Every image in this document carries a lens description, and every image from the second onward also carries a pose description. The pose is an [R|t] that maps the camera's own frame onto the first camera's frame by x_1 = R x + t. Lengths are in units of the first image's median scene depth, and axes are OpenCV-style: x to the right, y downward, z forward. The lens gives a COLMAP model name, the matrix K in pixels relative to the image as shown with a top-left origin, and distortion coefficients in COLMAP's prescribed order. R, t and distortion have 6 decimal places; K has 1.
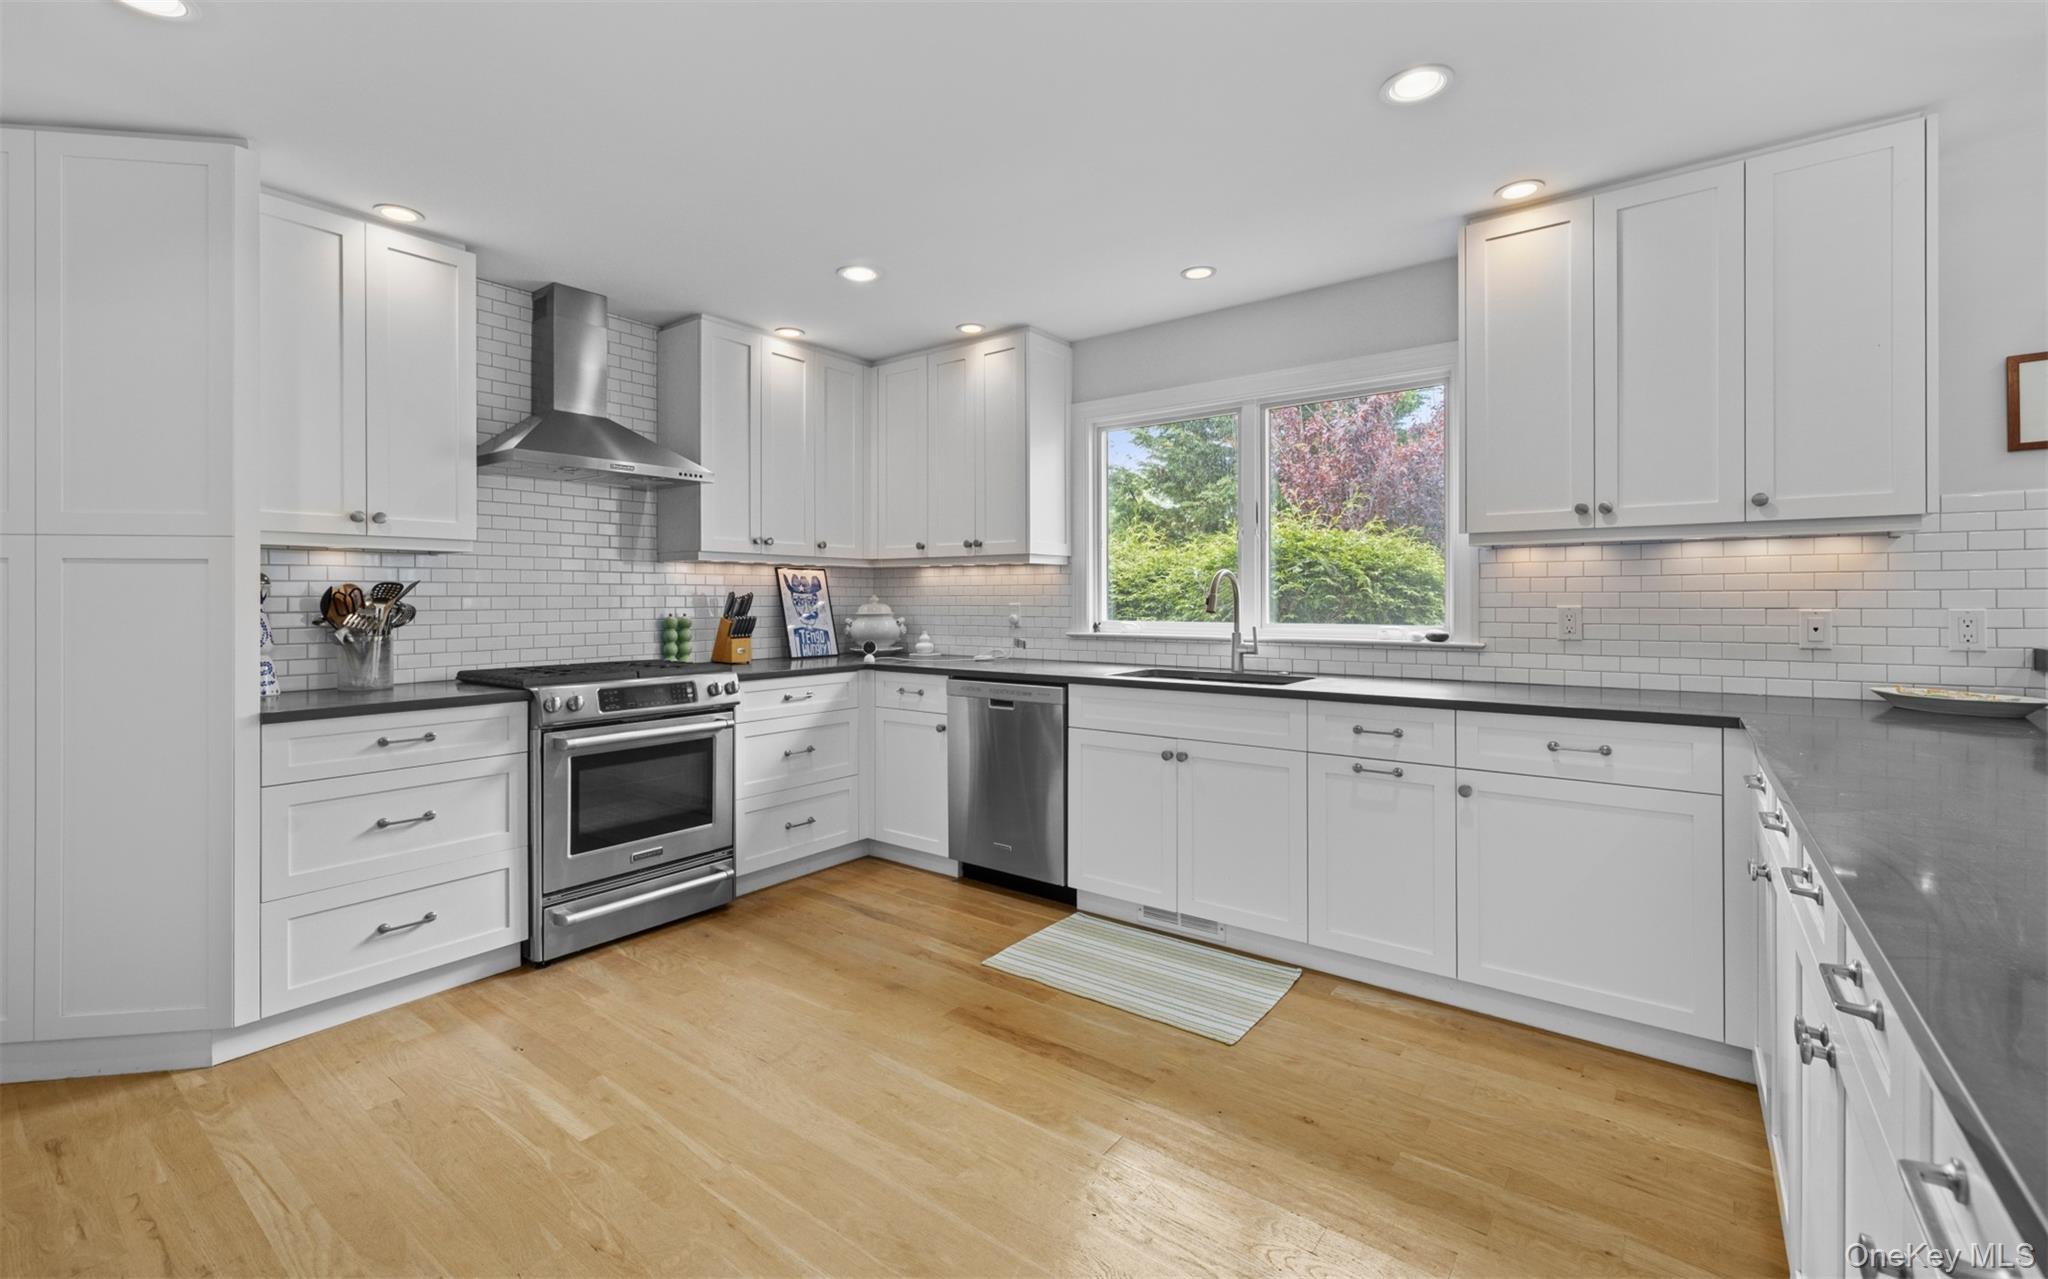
lens RADIAL K [[870.6, 0, 1016.7], [0, 870.6, 594.9], [0, 0, 1]] dist [-0.000824, 0.000204]
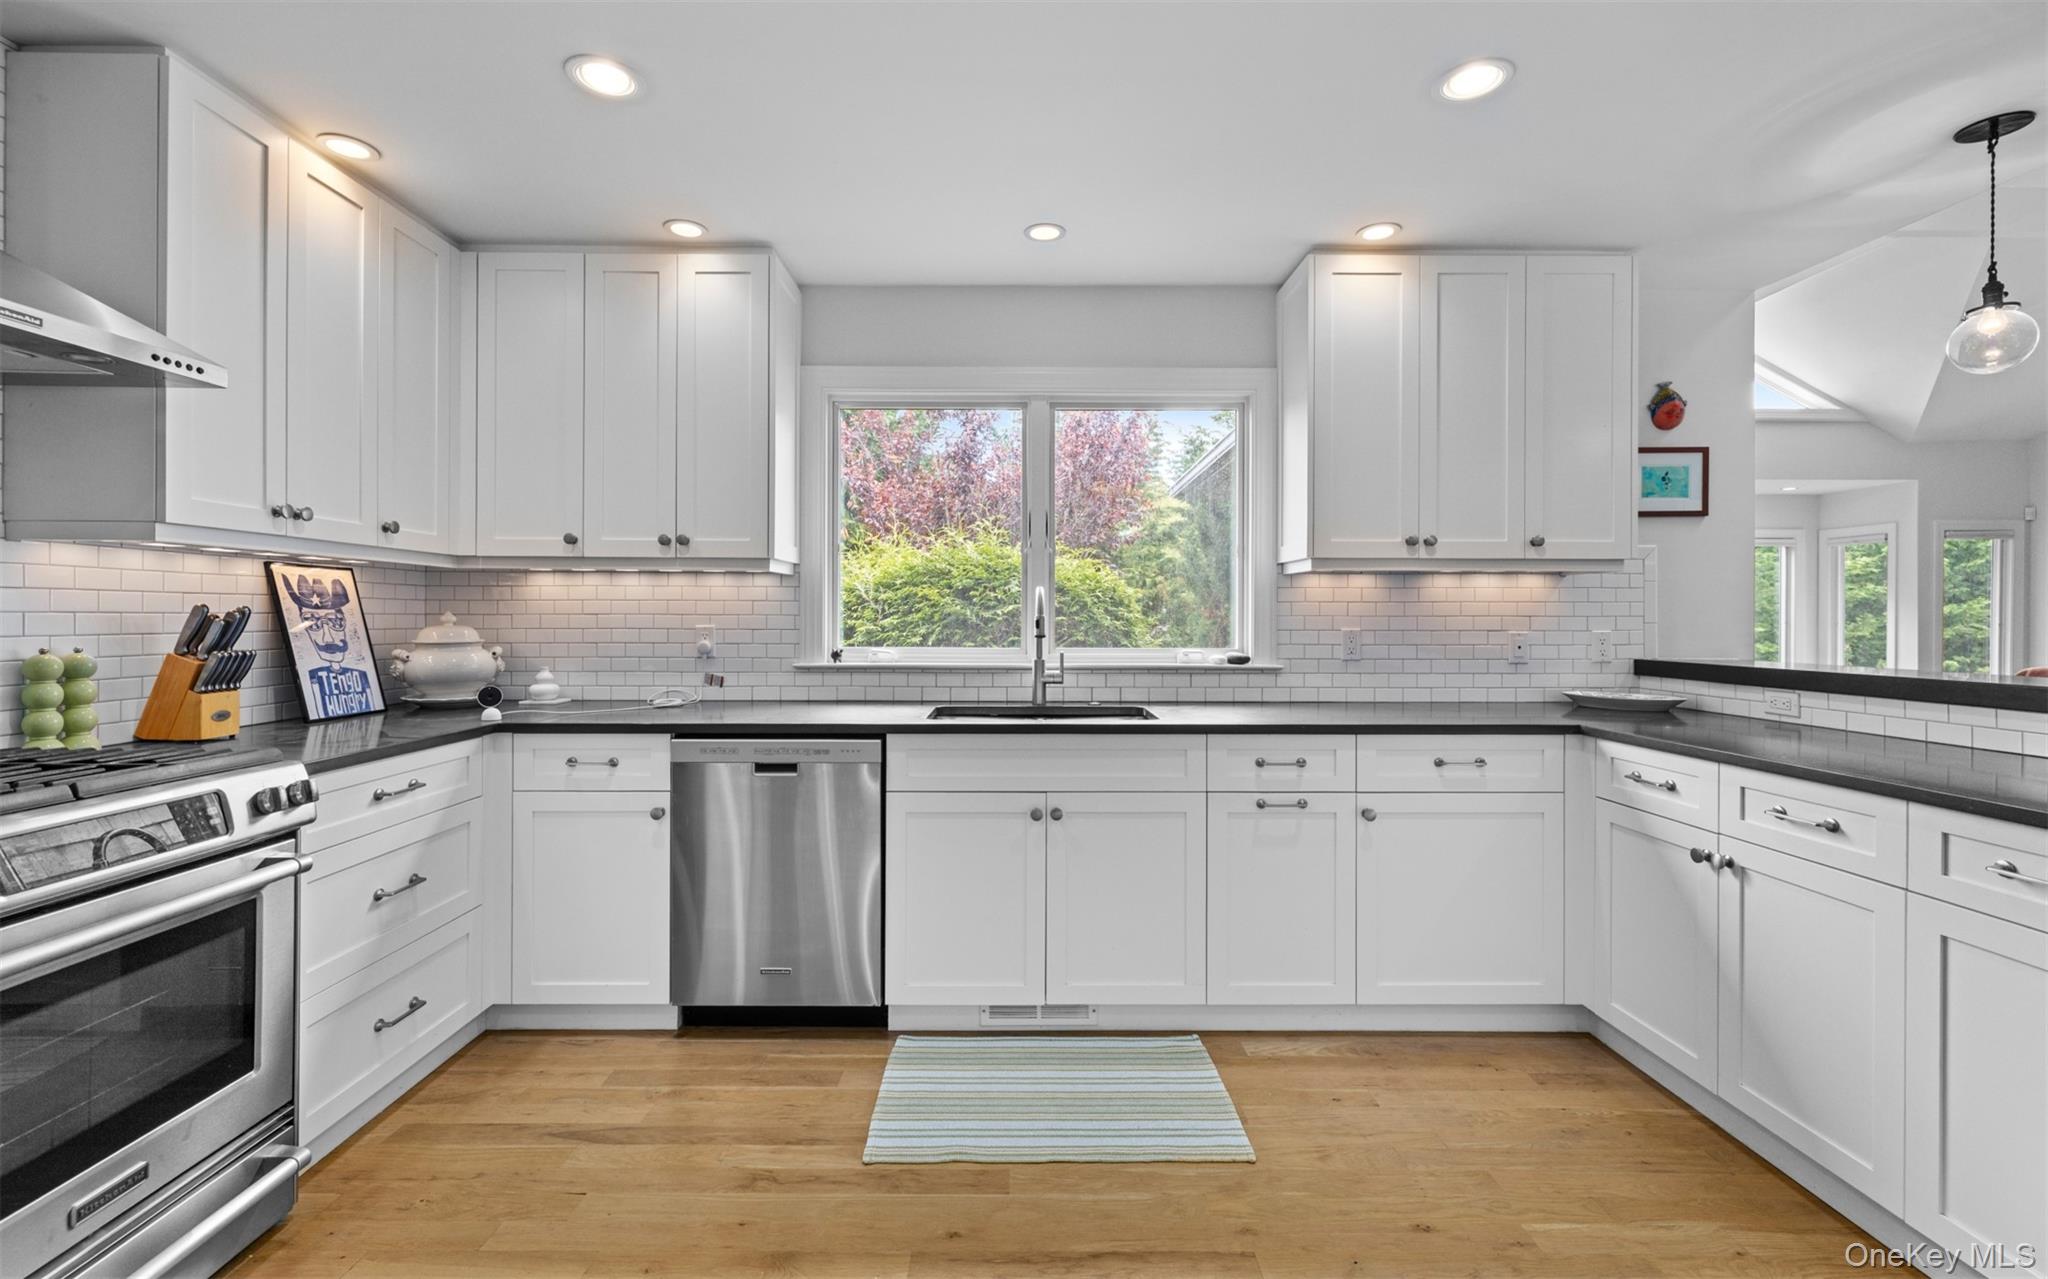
lens RADIAL K [[865.9, 0, 1018.1], [0, 865.9, 614.7], [0, 0, 1]] dist [-0.000277, 0.000193]
pose [[0.790170, 0.006138, 0.612858, -0.308367], [-0.007551, 0.999971, -0.000280, -0.001298], [-0.612842, -0.004406, 0.790193, 0.341520]]
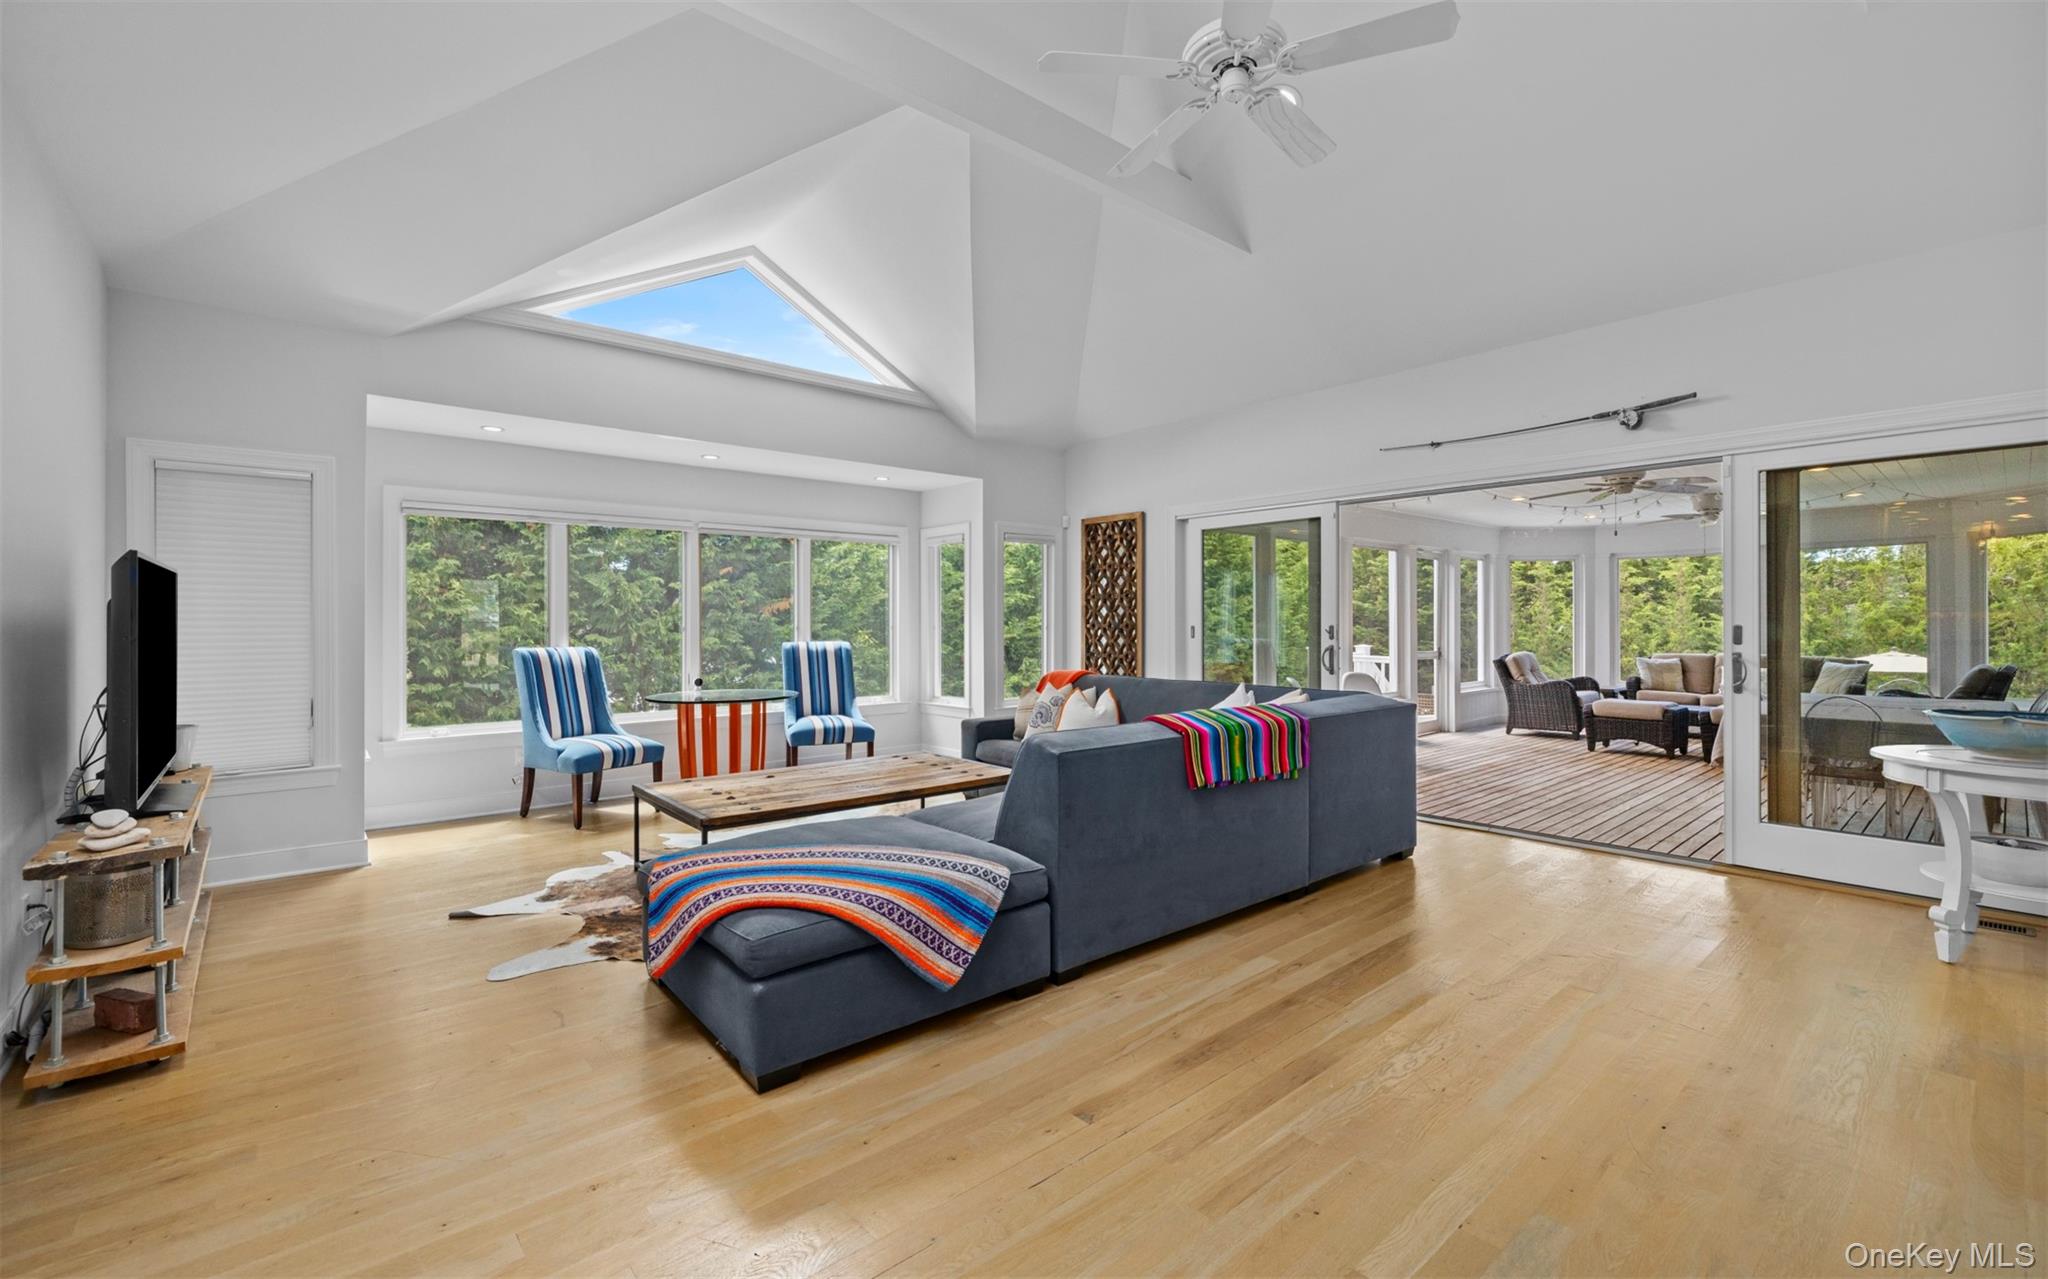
lens RADIAL K [[865.9, 0, 1018.1], [0, 865.9, 614.7], [0, 0, 1]] dist [-0.000277, 0.000193]
pose [[0.195830, 0.009480, 0.980592, 0.784786], [0.000021, 0.999953, -0.009671, -0.006482], [-0.980638, 0.001915, 0.195821, 0.178732]]
